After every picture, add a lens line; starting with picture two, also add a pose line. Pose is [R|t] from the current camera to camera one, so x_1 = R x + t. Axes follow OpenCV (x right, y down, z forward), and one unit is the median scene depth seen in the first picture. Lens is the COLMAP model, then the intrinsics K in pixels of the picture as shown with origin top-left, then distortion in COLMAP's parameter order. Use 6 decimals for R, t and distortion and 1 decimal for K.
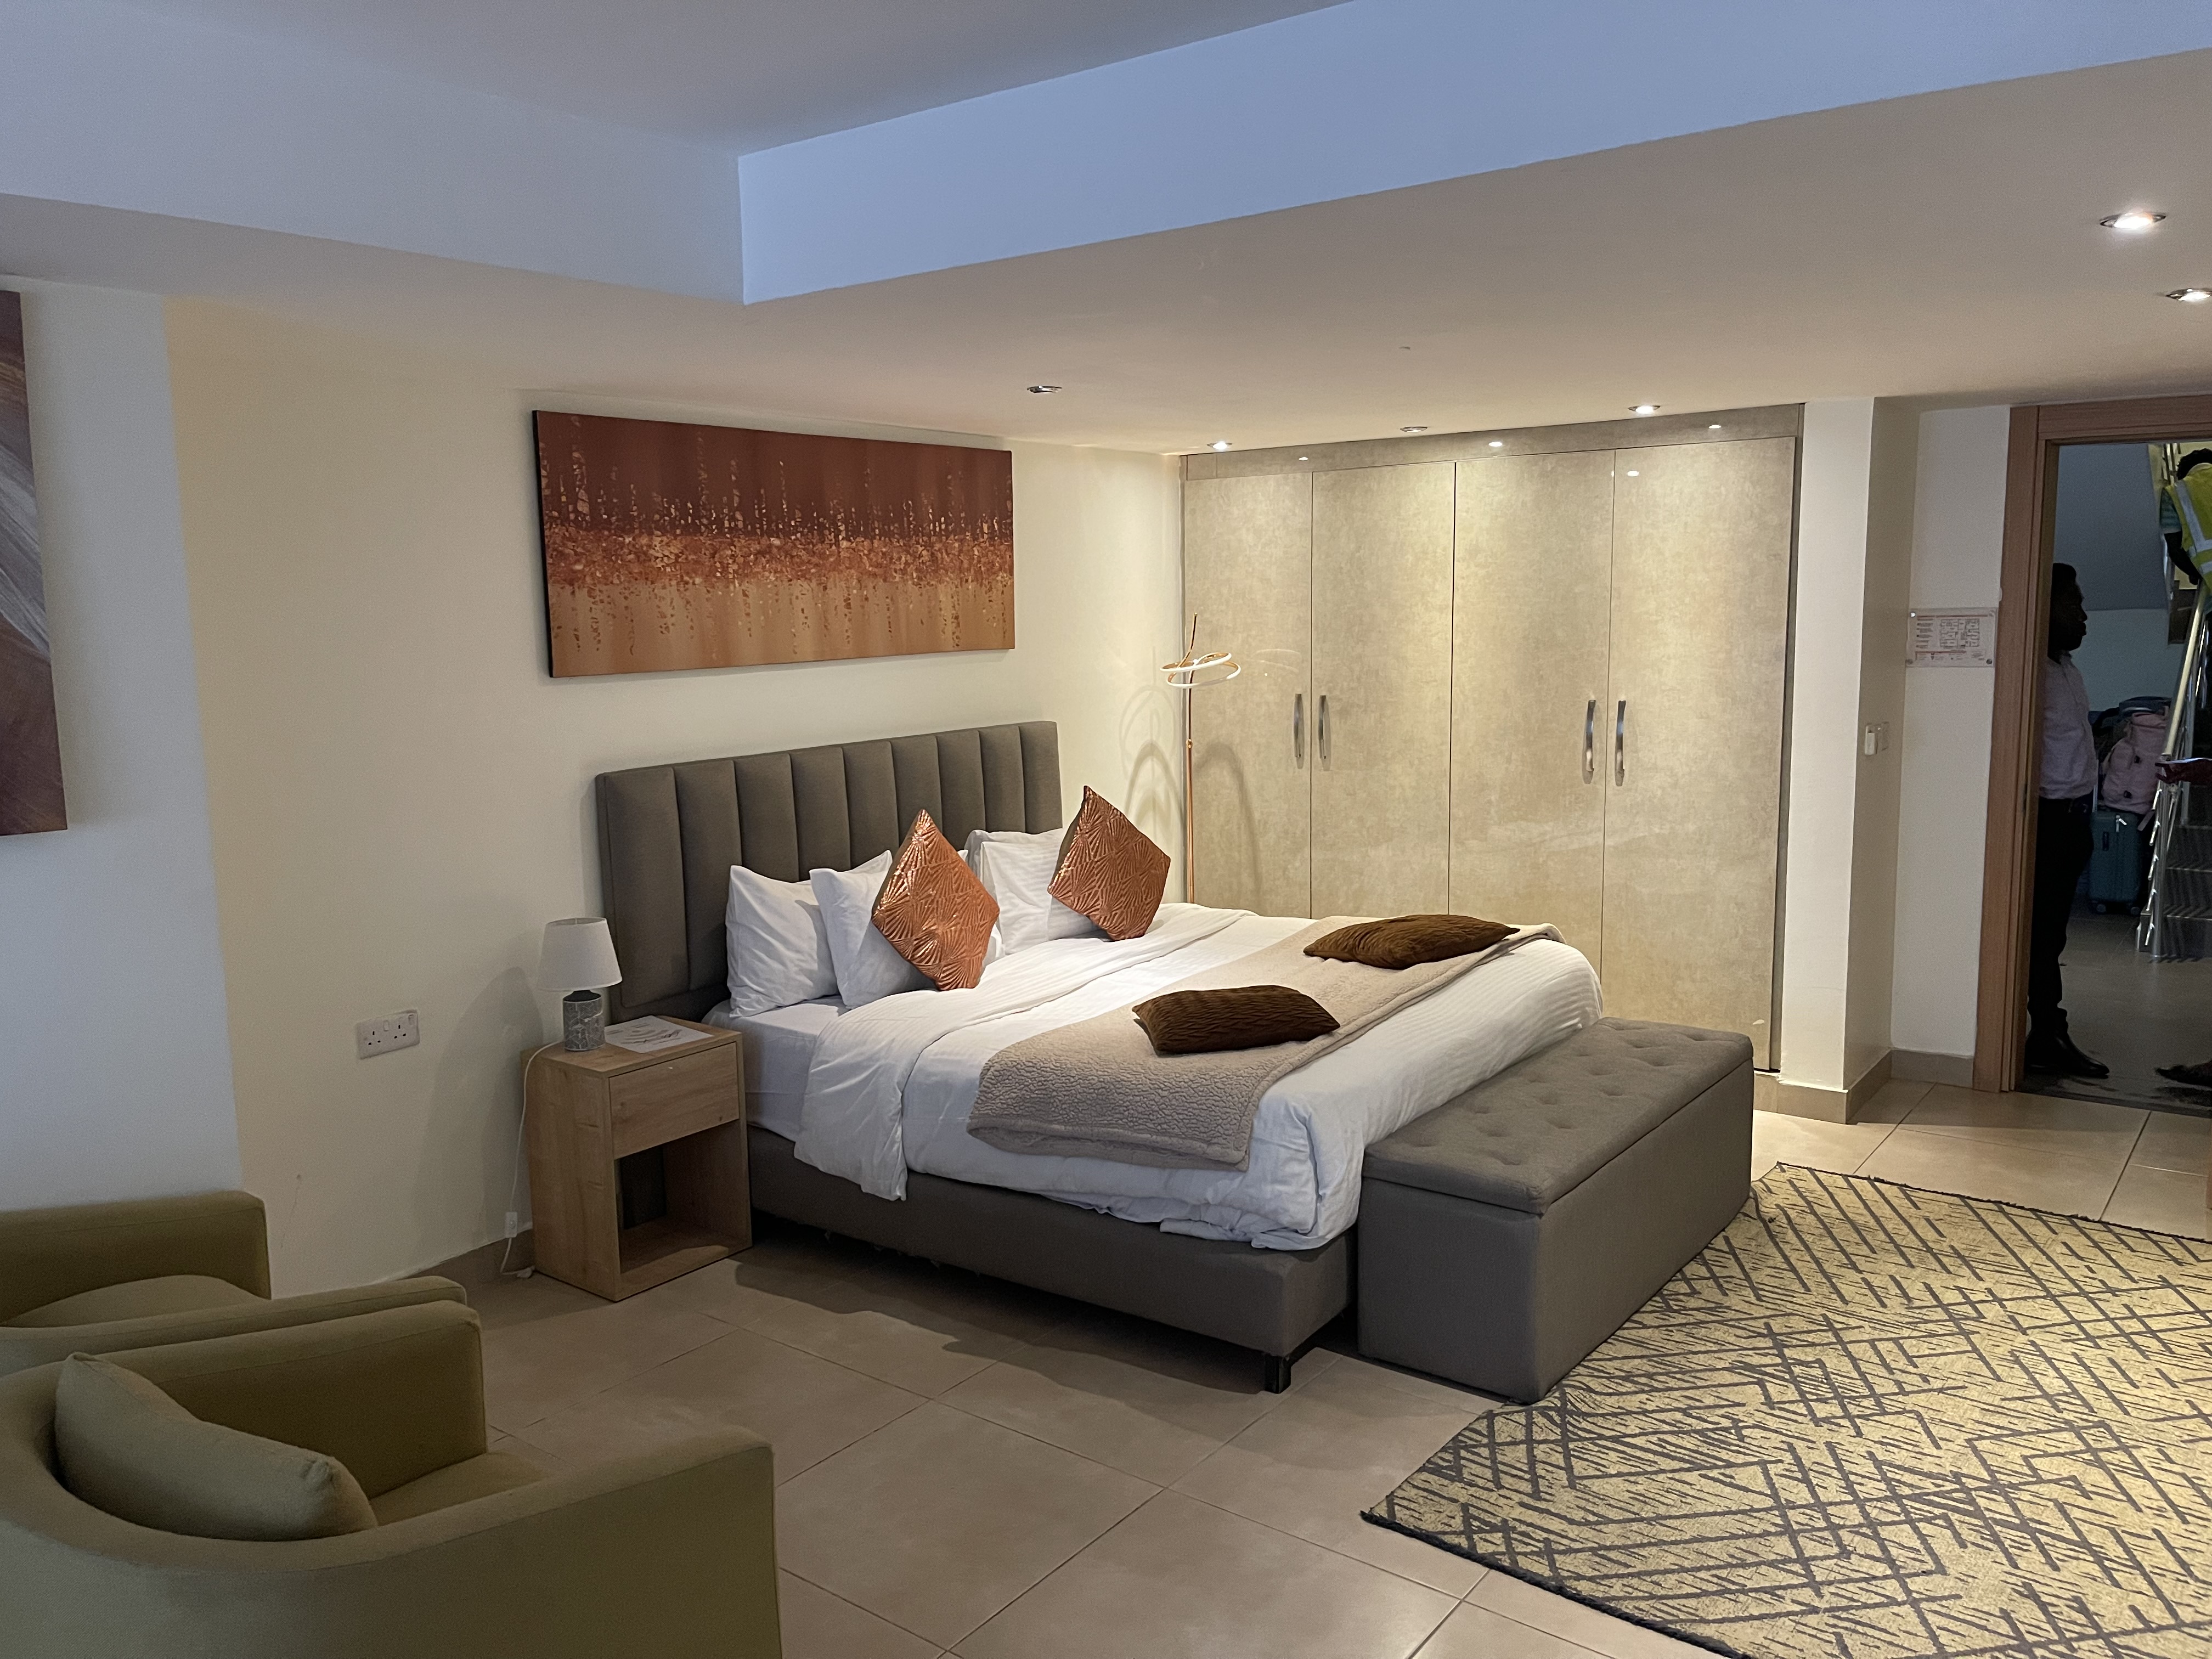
lens RADIAL K [[1661.2, 0, 1105.7], [0, 1661.2, 830.2], [0, 0, 1]] dist [0.005483, 0.001742]
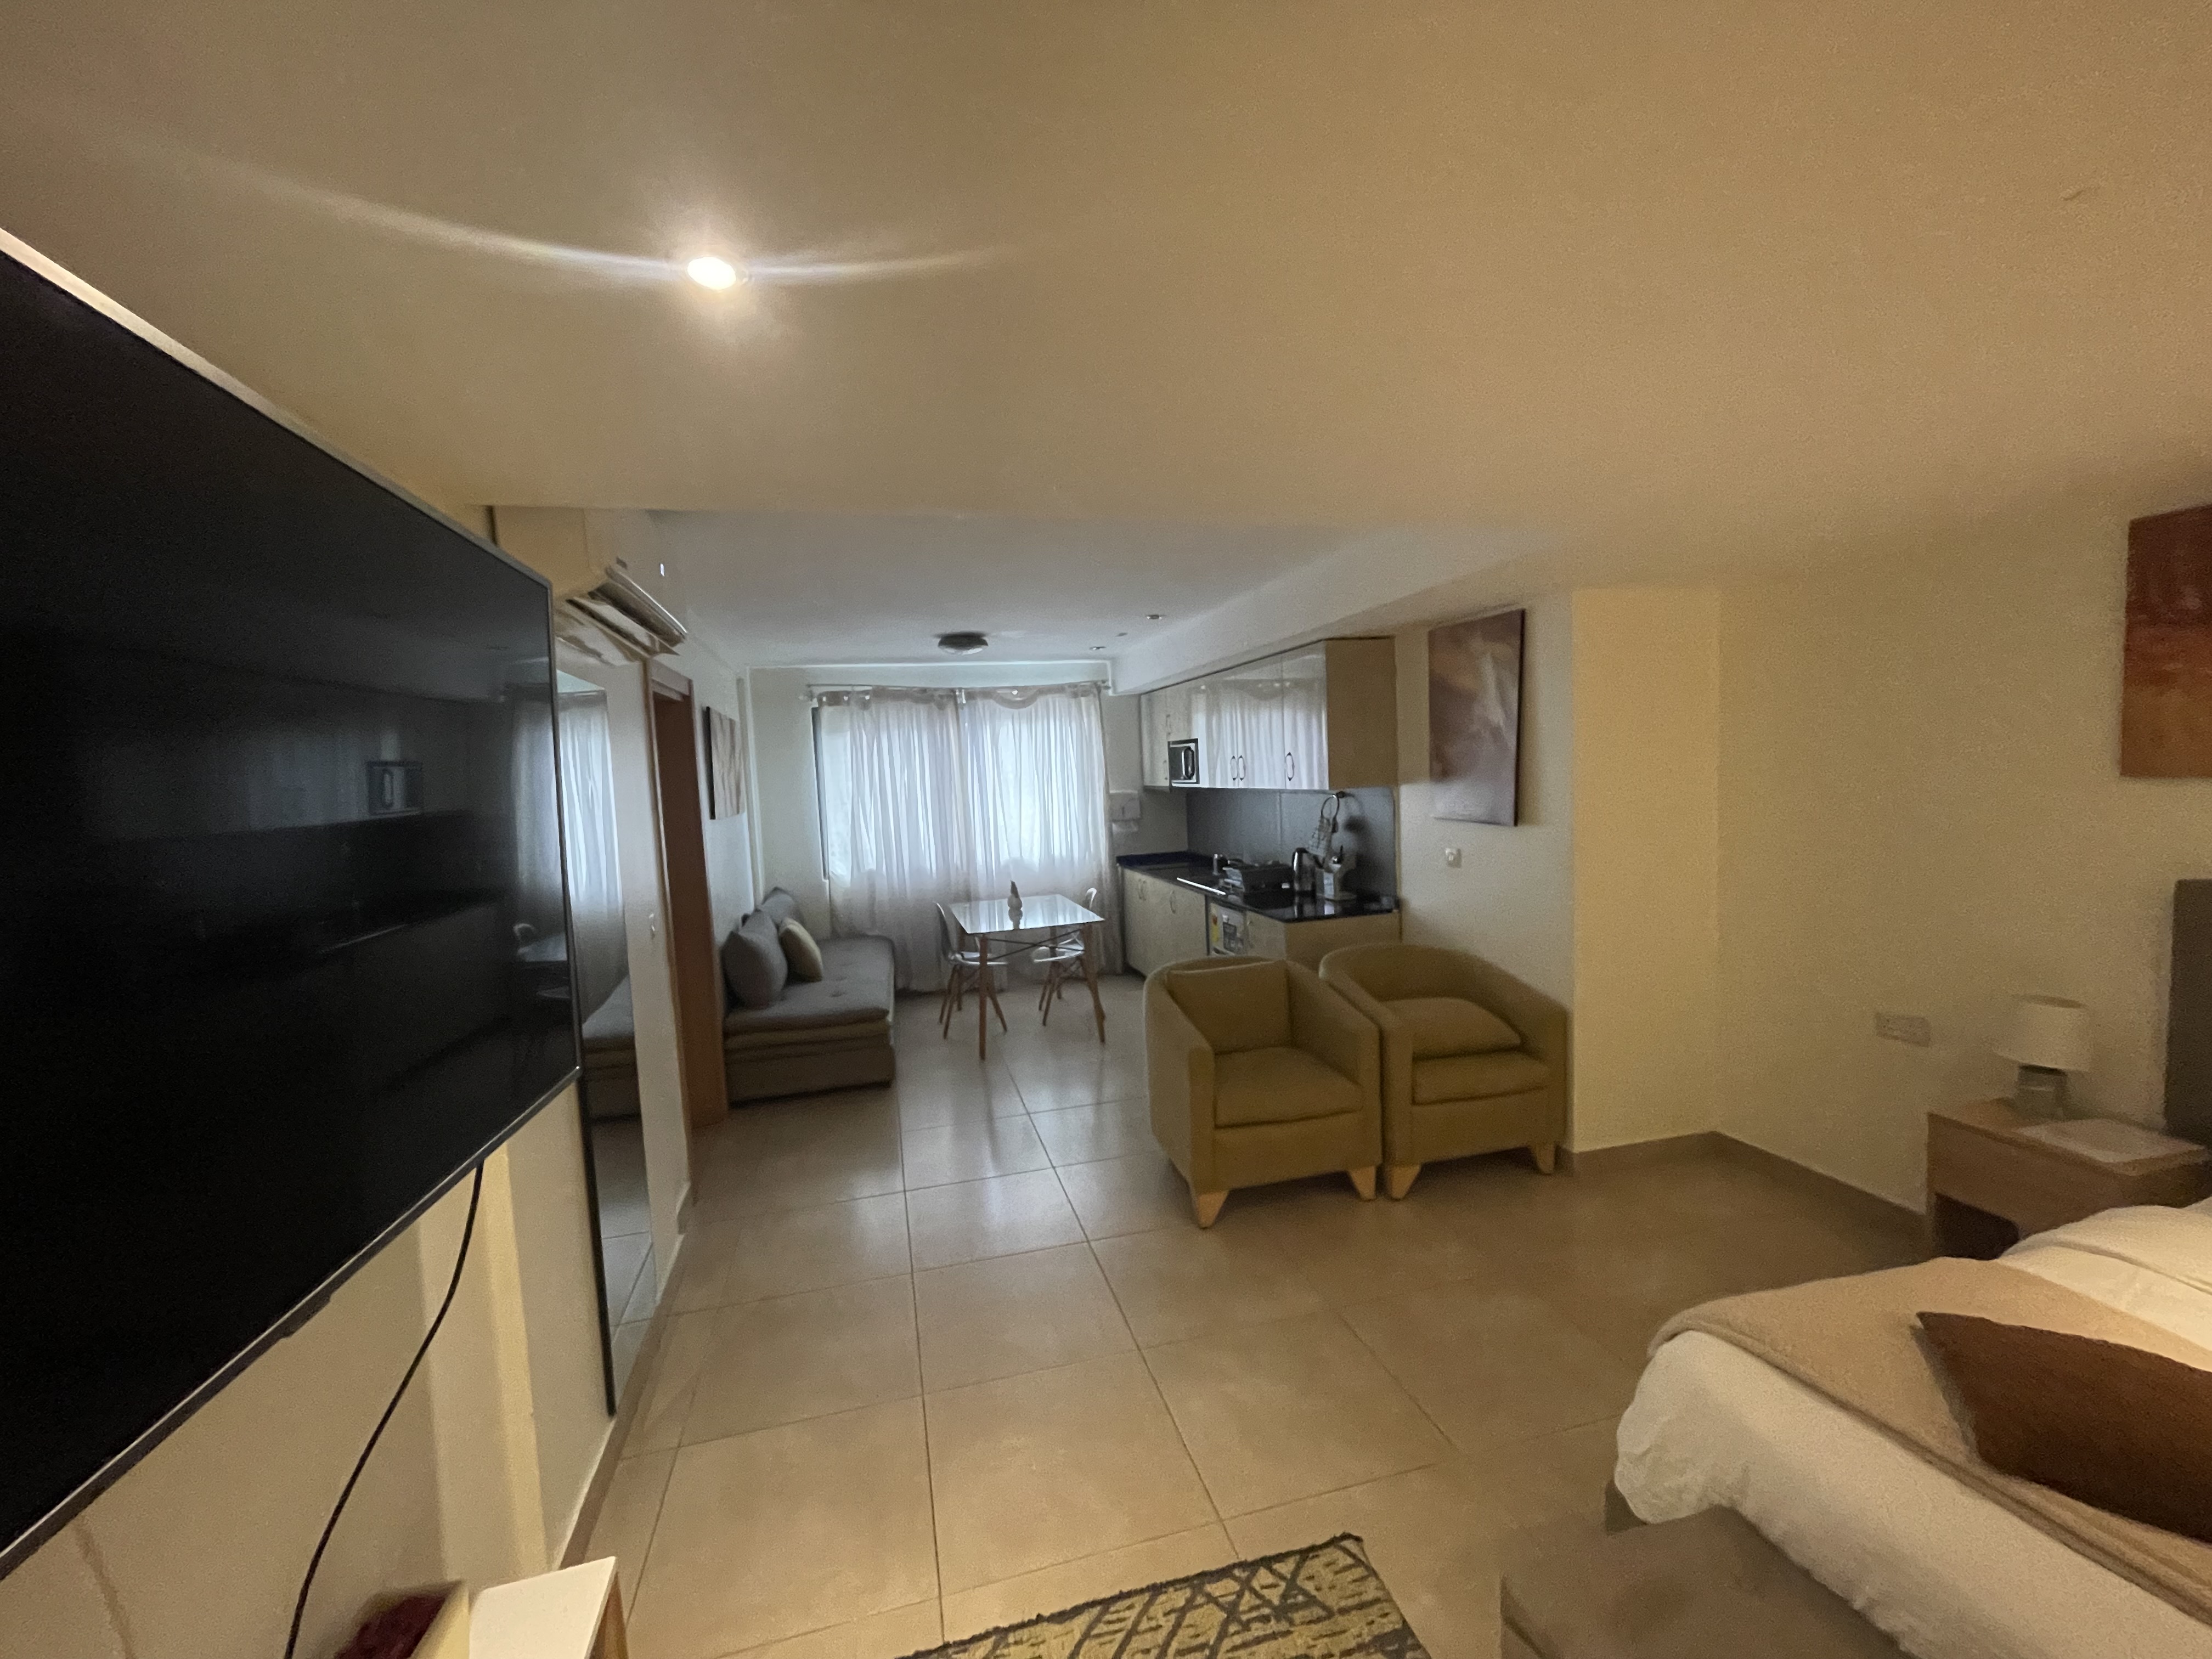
lens RADIAL K [[898.7, 0, 1098.3], [0, 898.7, 833.2], [0, 0, 1]] dist [-0.001799, 0.000303]
pose [[-0.621980, 0.107188, -0.775662, 0.517378], [-0.043059, 0.984406, 0.170562, -0.127623], [0.781848, 0.139485, -0.607665, 0.862980]]
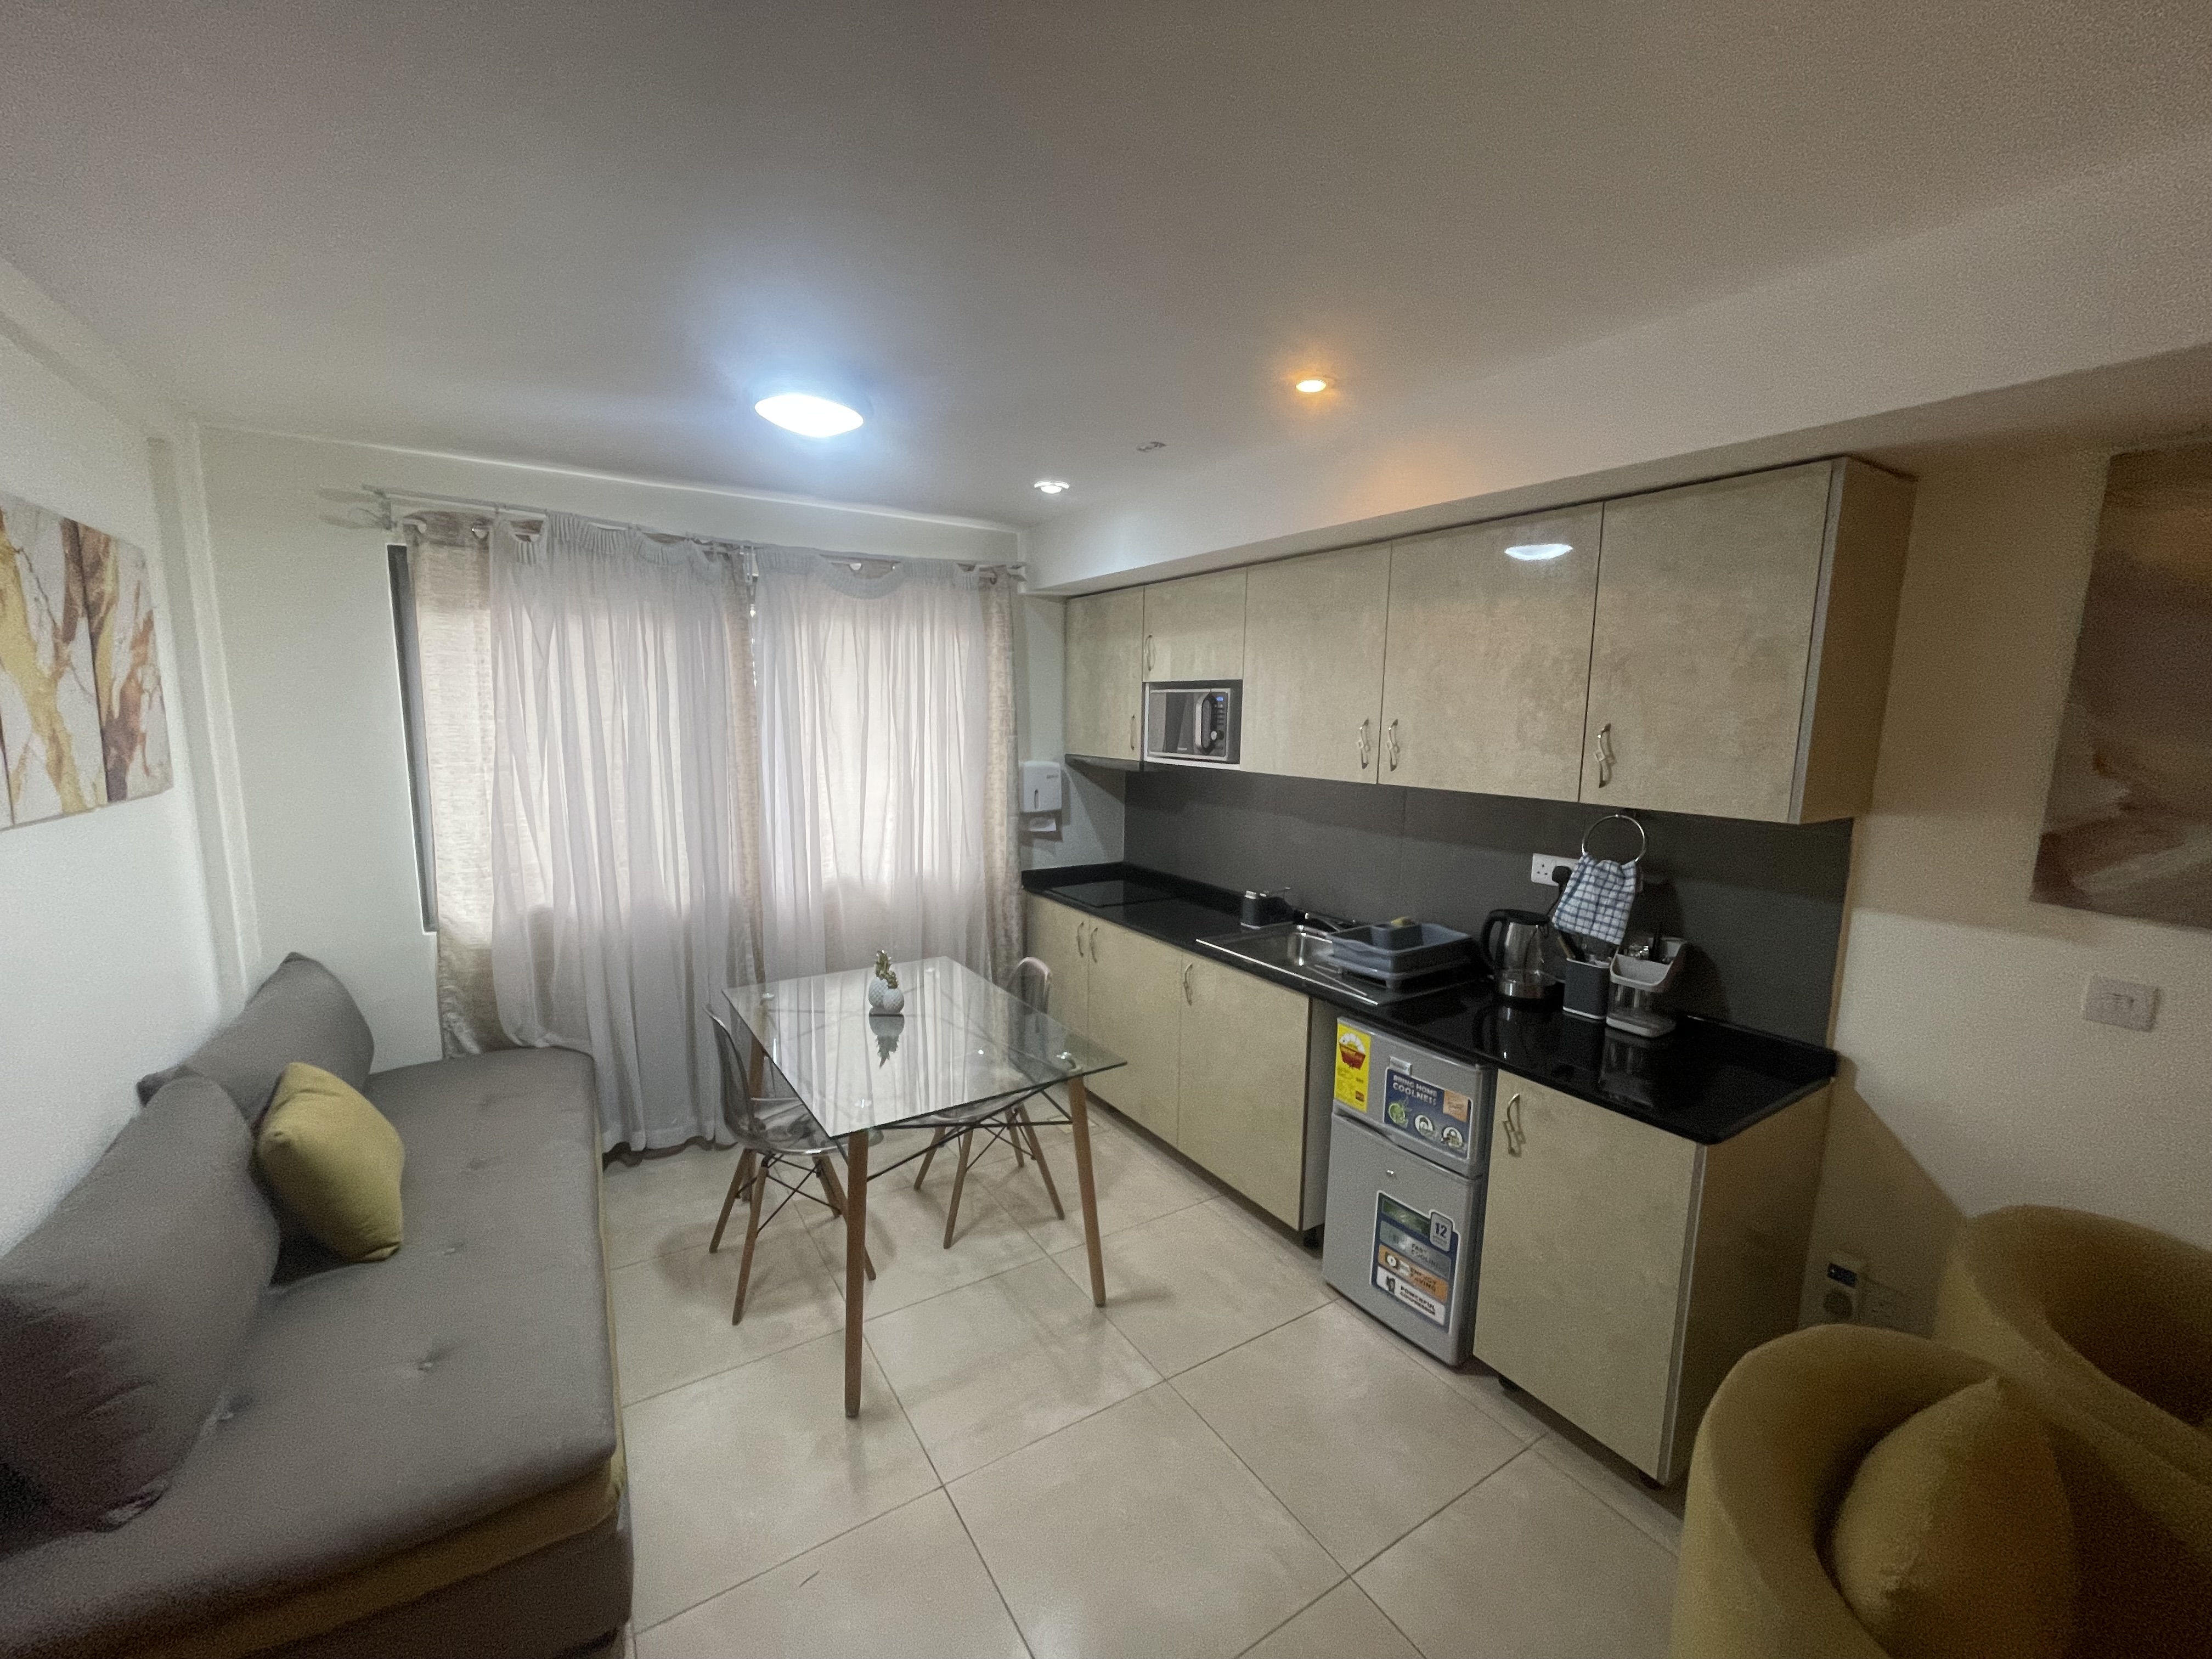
lens RADIAL K [[898.7, 0, 1098.3], [0, 898.7, 833.2], [0, 0, 1]] dist [-0.001799, 0.000303]
pose [[-0.350737, 0.145313, -0.925131, 0.390538], [-0.130957, 0.970570, 0.202099, -0.106322], [0.927272, 0.192036, -0.321386, 0.691914]]
